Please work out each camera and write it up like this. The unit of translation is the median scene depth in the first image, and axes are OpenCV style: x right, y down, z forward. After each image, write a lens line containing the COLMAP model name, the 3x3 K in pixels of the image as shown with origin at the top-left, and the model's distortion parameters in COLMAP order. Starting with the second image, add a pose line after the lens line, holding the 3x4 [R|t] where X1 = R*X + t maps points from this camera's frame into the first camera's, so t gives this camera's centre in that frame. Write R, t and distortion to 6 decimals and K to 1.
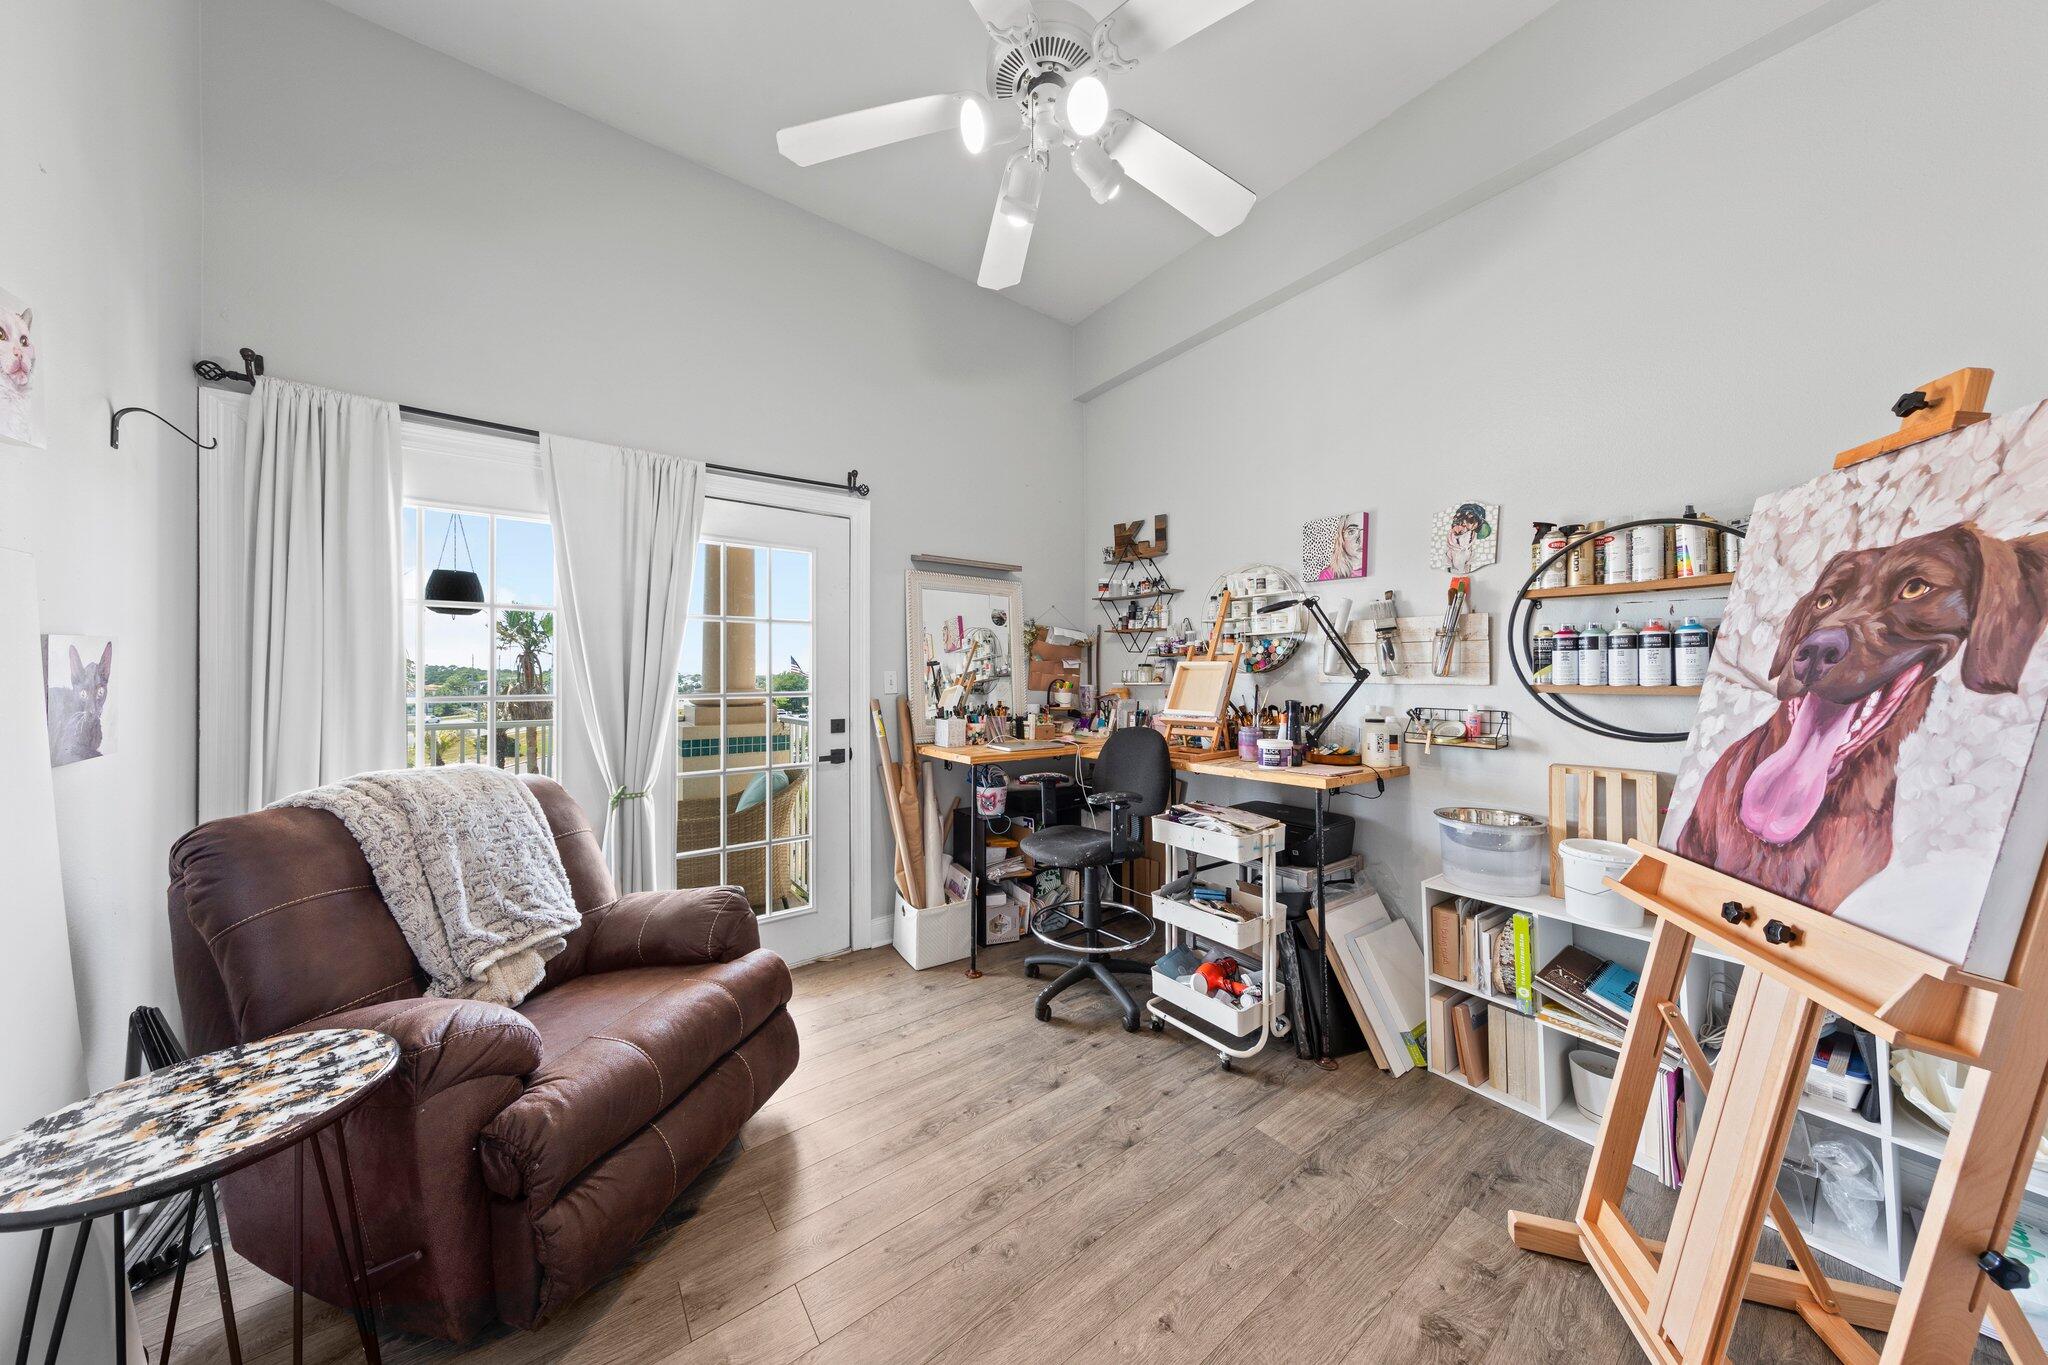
lens RADIAL K [[644.4, 0, 1022.6], [0, 644.4, 673.2], [0, 0, 1]] dist [0.005392, -0.000752]
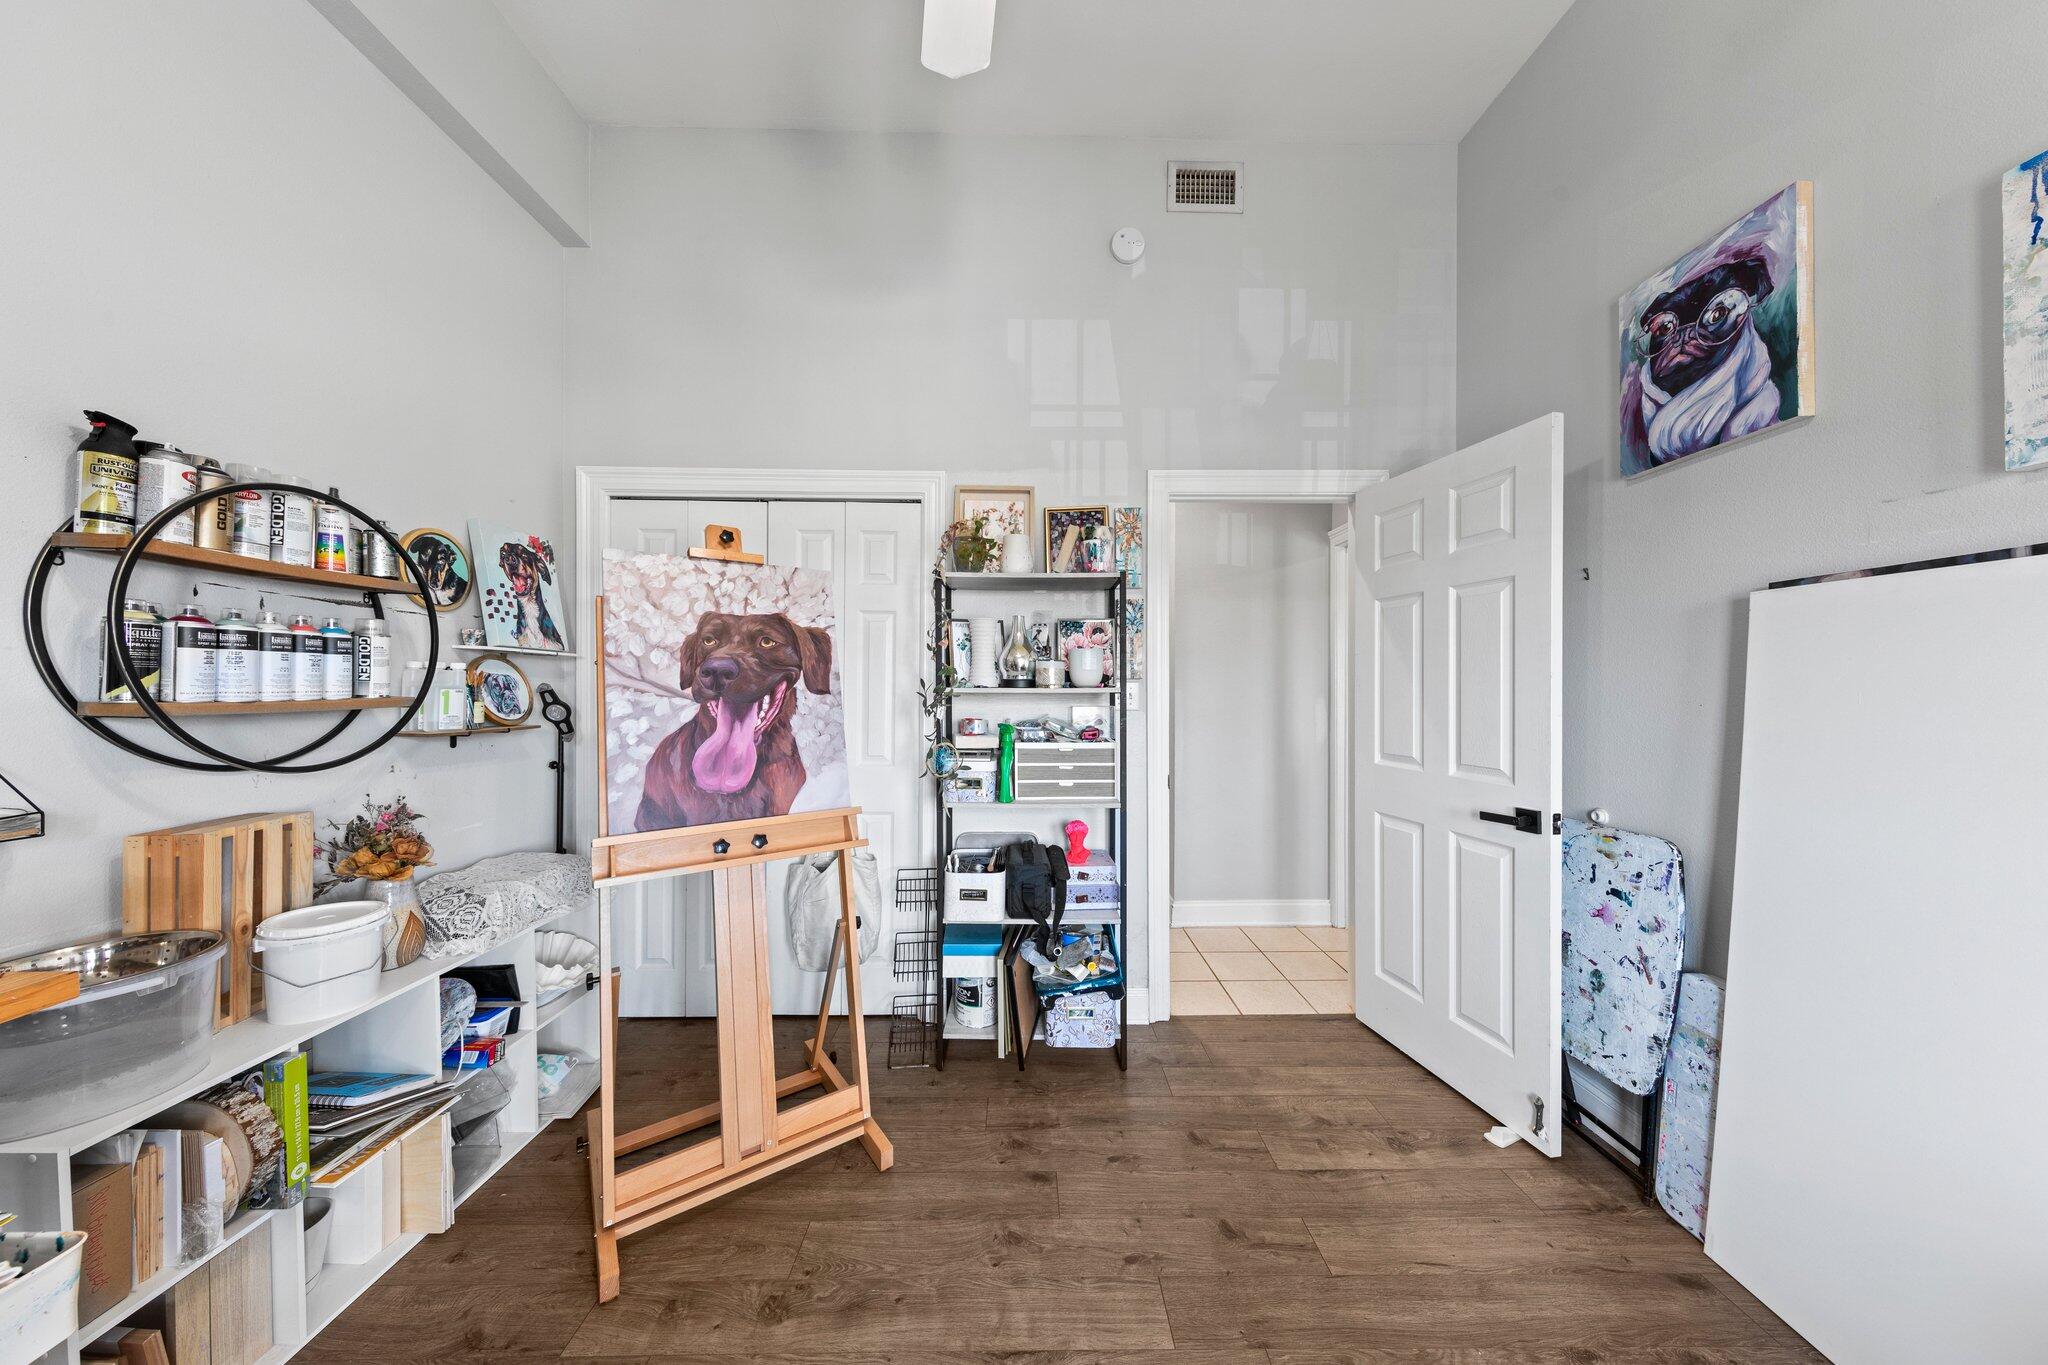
lens RADIAL K [[644.4, 0, 1028.3], [0, 644.4, 680.2], [0, 0, 1]] dist [0.005392, -0.000752]
pose [[-0.808092, -0.005087, 0.589035, -0.350646], [-0.007654, 0.999969, -0.001865, -0.015770], [-0.589007, -0.006015, -0.808105, 1.832206]]
